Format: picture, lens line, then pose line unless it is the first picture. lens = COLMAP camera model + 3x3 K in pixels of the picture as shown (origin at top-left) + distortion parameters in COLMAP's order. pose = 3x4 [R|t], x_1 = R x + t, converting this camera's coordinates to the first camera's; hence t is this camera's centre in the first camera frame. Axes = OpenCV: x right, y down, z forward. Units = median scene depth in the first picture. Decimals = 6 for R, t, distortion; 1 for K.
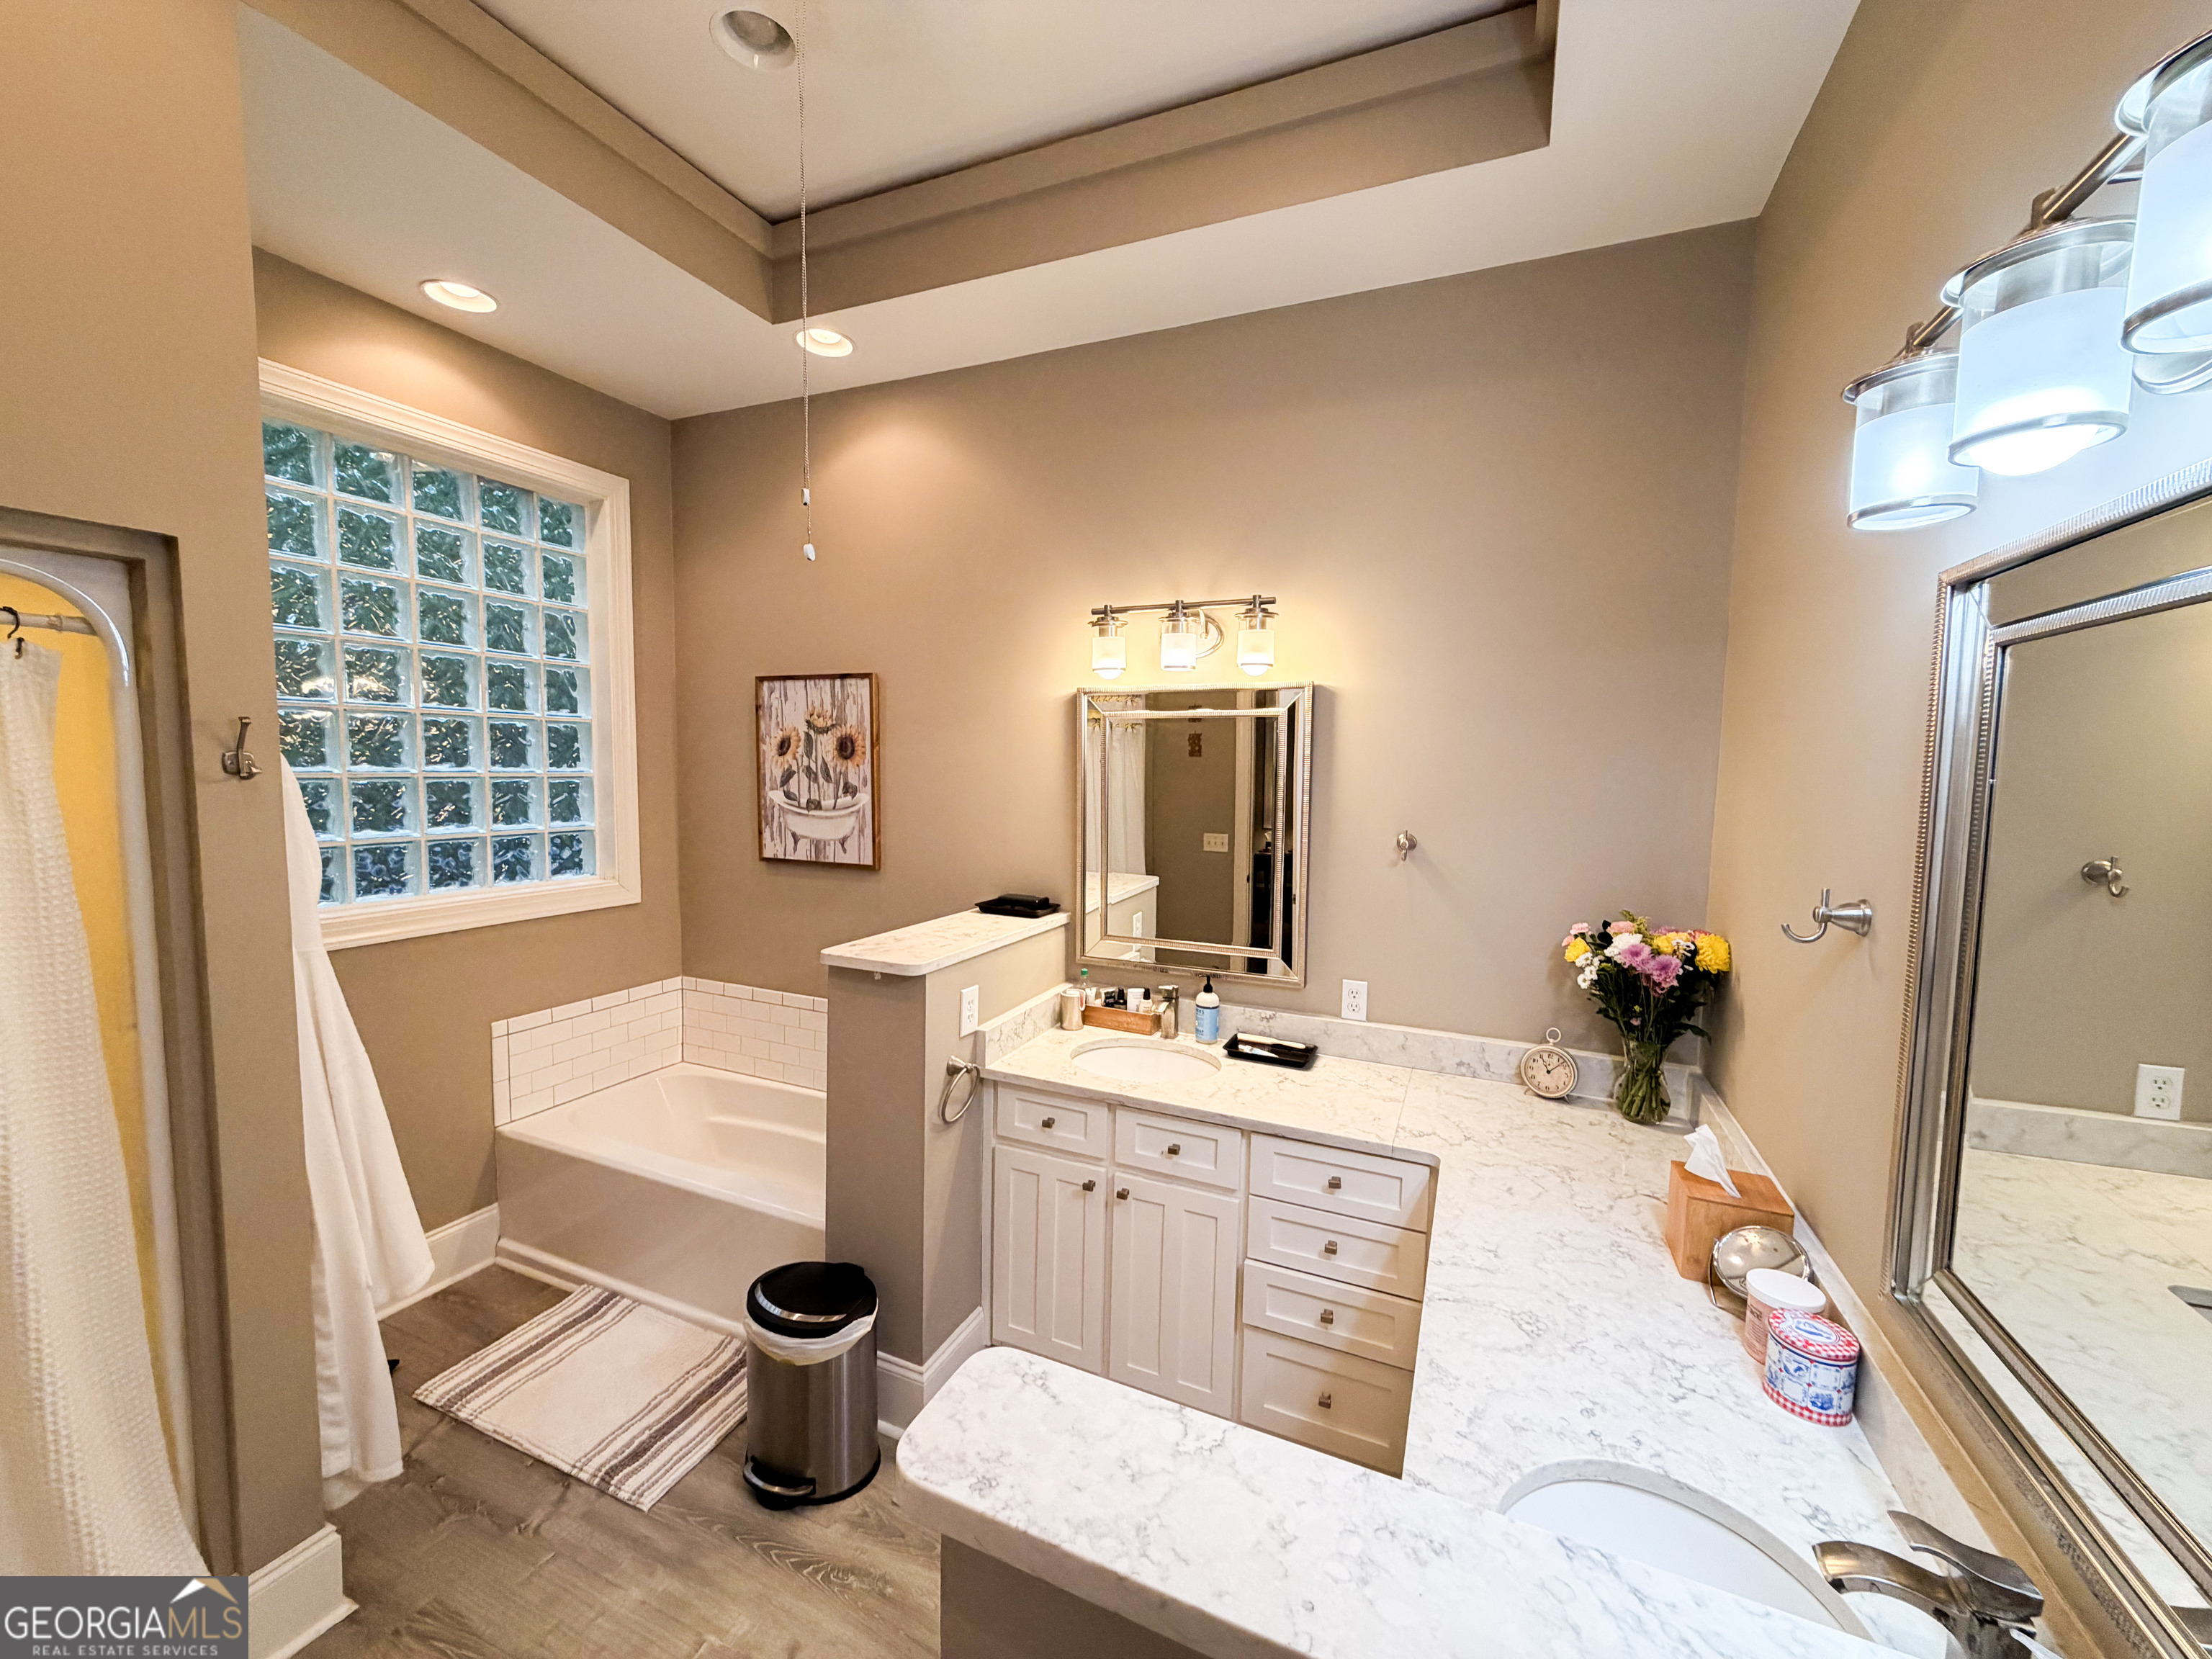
lens RADIAL K [[880.9, 0, 1098.6], [0, 880.9, 829.5], [0, 0, 1]] dist [0.002070, -0.000593]
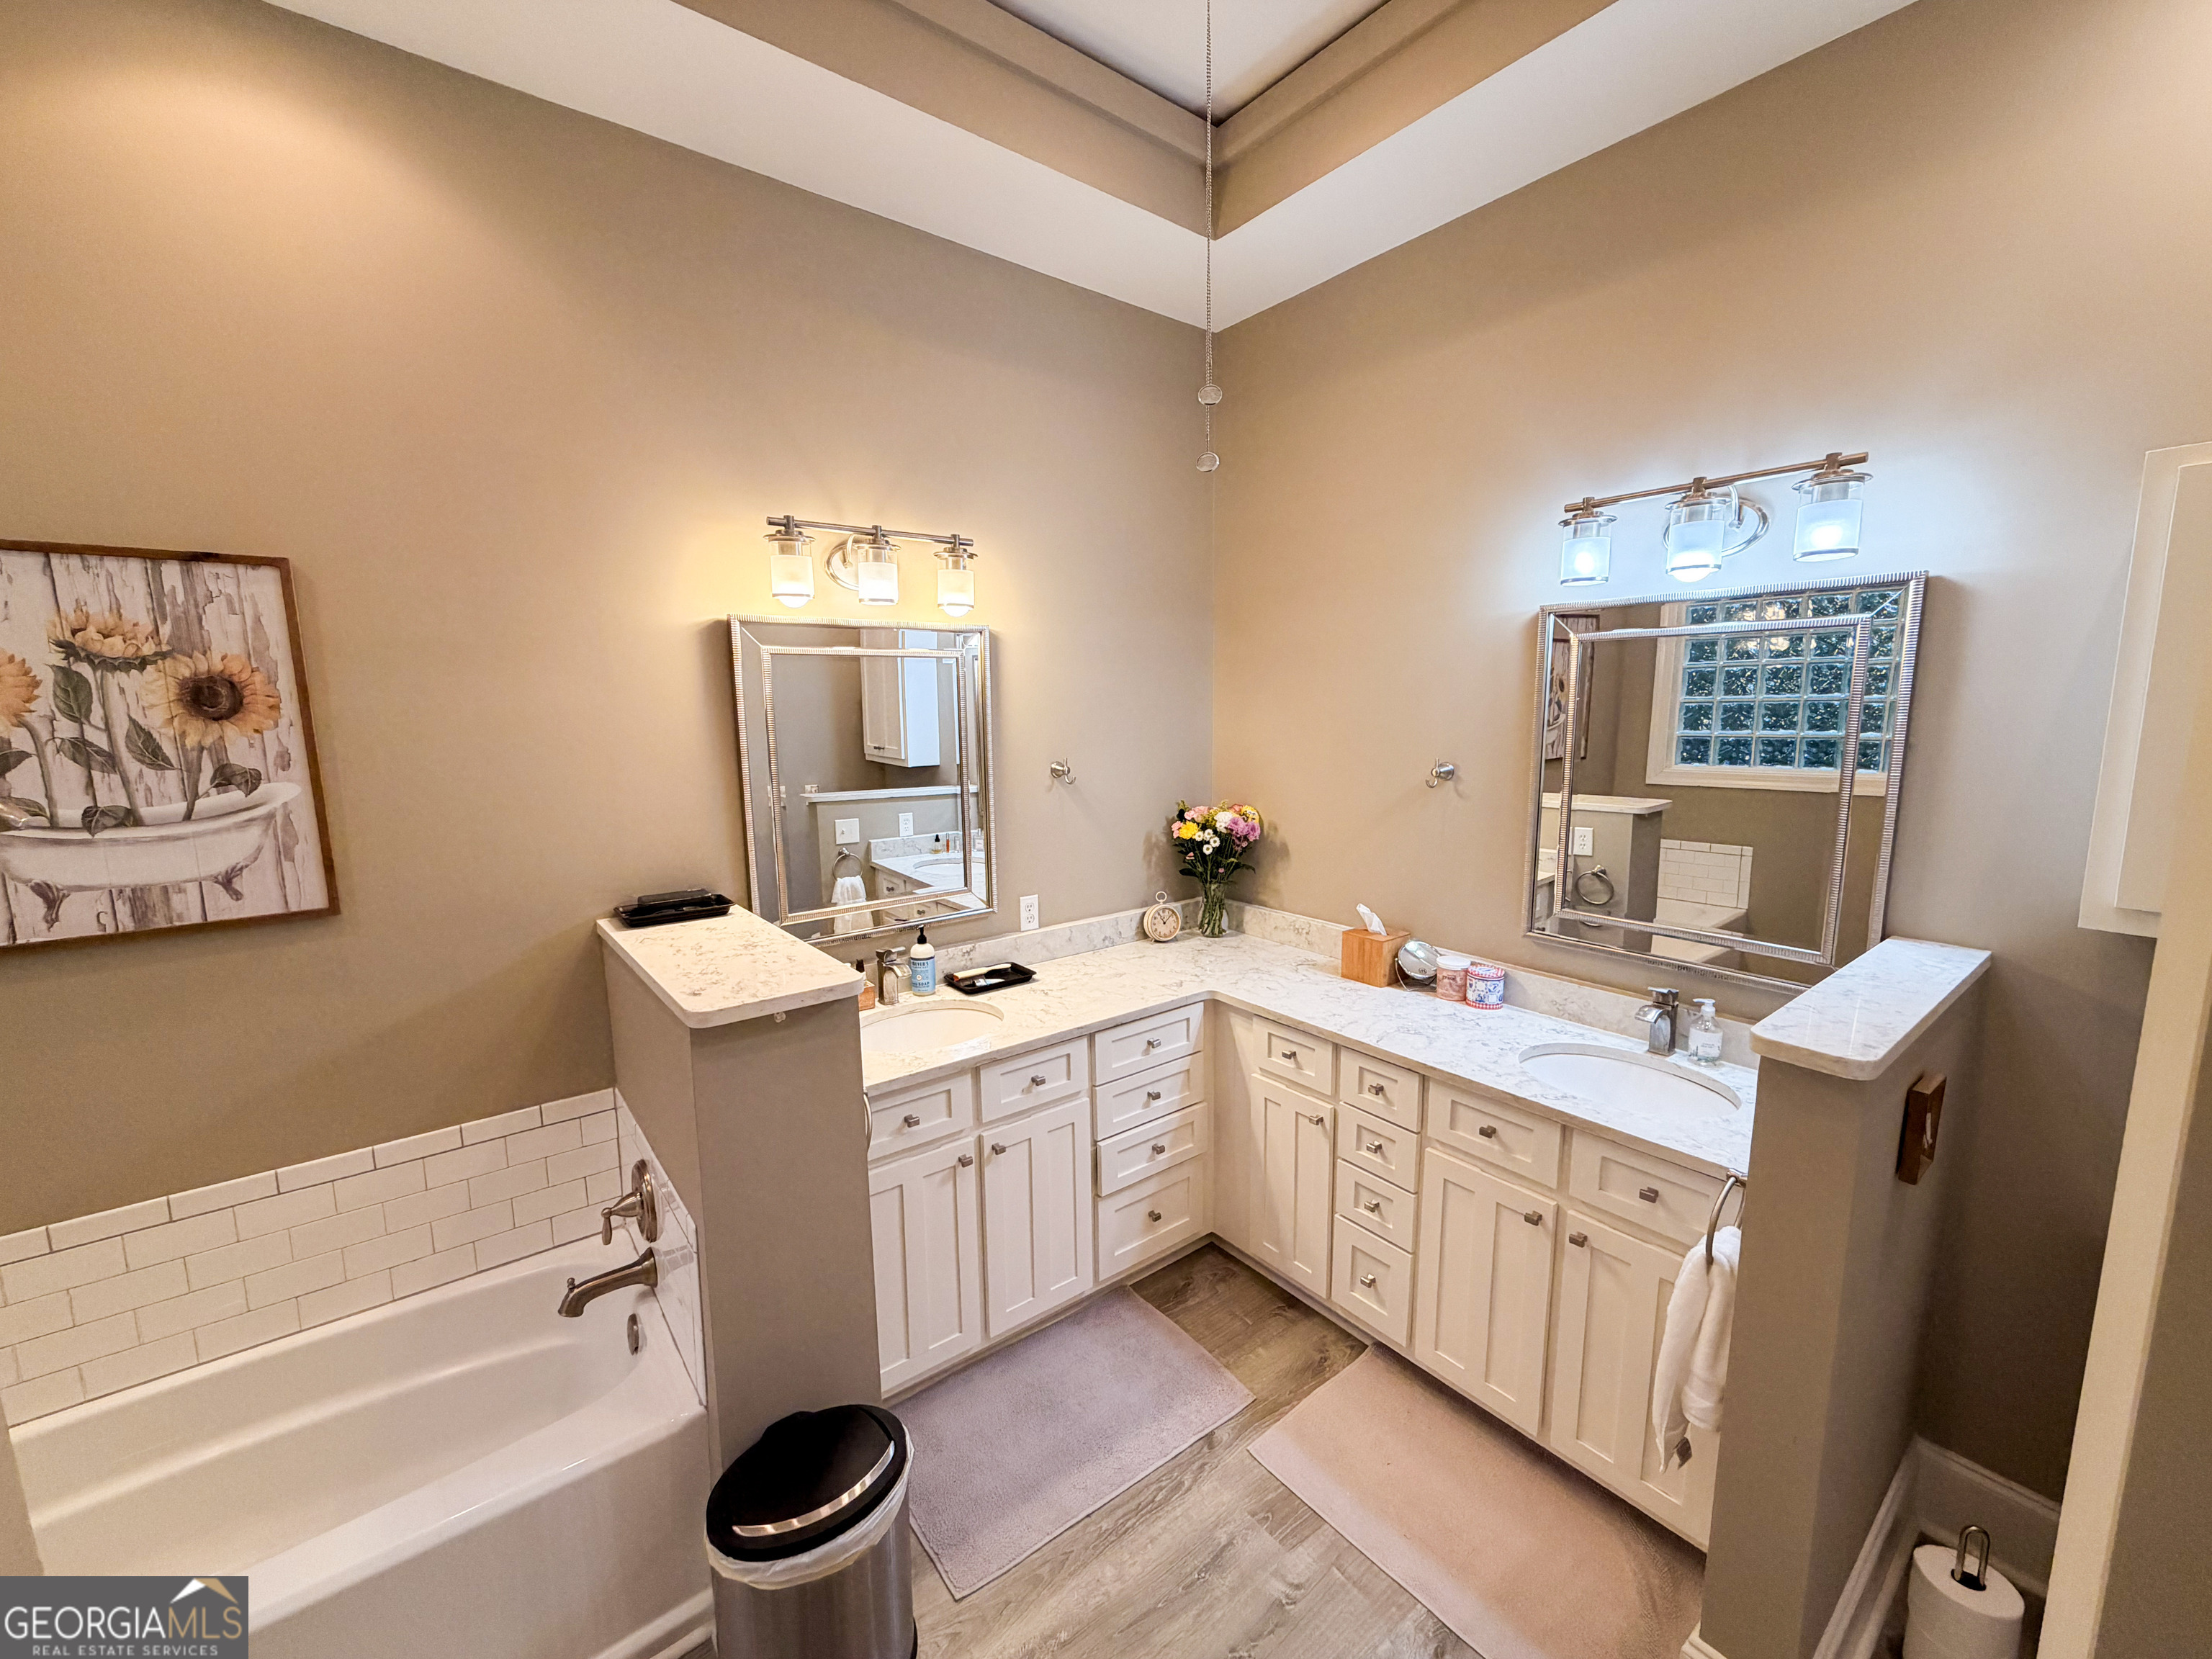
lens RADIAL K [[880.9, 0, 1100.4], [0, 880.9, 828.8], [0, 0, 1]] dist [0.002070, -0.000593]
pose [[0.471439, -0.147403, 0.869493, -0.509713], [0.090778, 0.988807, 0.118409, -0.031424], [-0.877214, 0.023108, 0.479543, 0.298847]]
